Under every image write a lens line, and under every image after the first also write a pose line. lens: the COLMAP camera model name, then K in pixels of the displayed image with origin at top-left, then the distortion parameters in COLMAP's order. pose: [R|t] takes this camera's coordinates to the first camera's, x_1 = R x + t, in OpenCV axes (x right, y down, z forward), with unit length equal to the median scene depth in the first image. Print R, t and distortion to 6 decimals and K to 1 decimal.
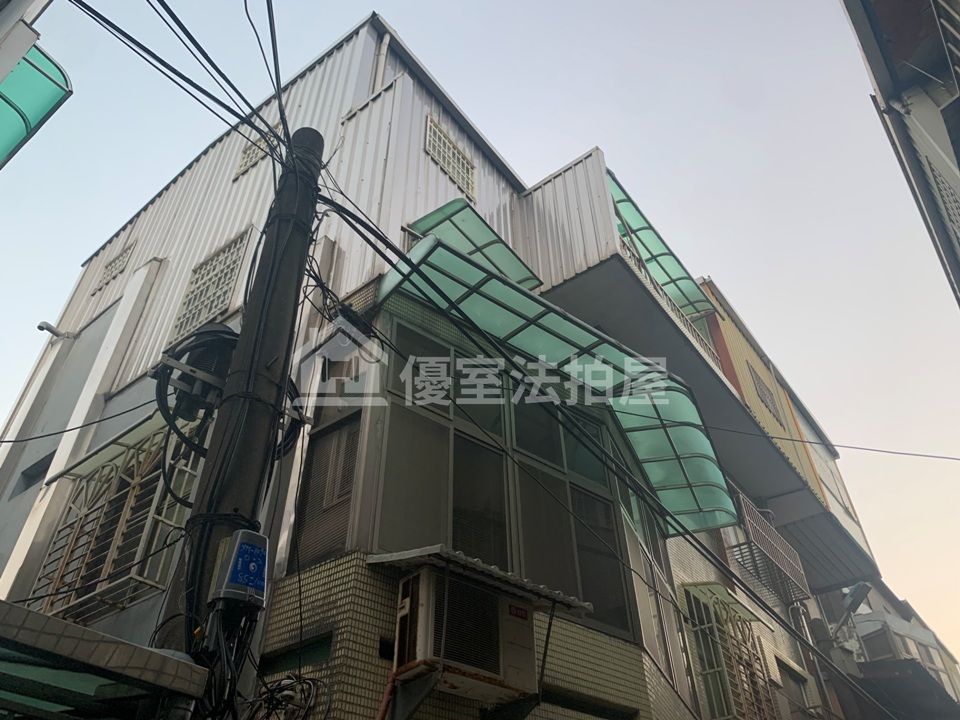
lens RADIAL K [[721.6, 0, 472.4], [0, 721.6, 376.6], [0, 0, 1]] dist [0.005190, -0.002703]
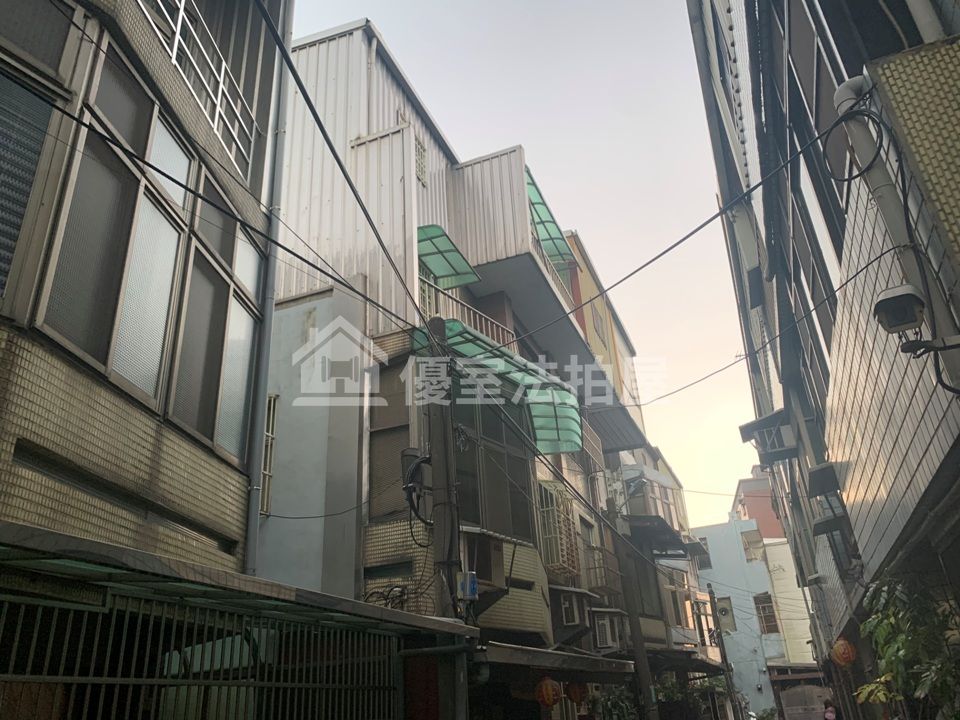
lens RADIAL K [[720.0, 0, 479.4], [0, 720.0, 370.1], [0, 0, 1]] dist [0.022719, -0.005661]
pose [[0.957622, 0.071794, 0.278937, -0.312335], [-0.142966, 0.959196, 0.243935, -0.336651], [-0.250042, -0.273476, 0.928811, -0.374357]]
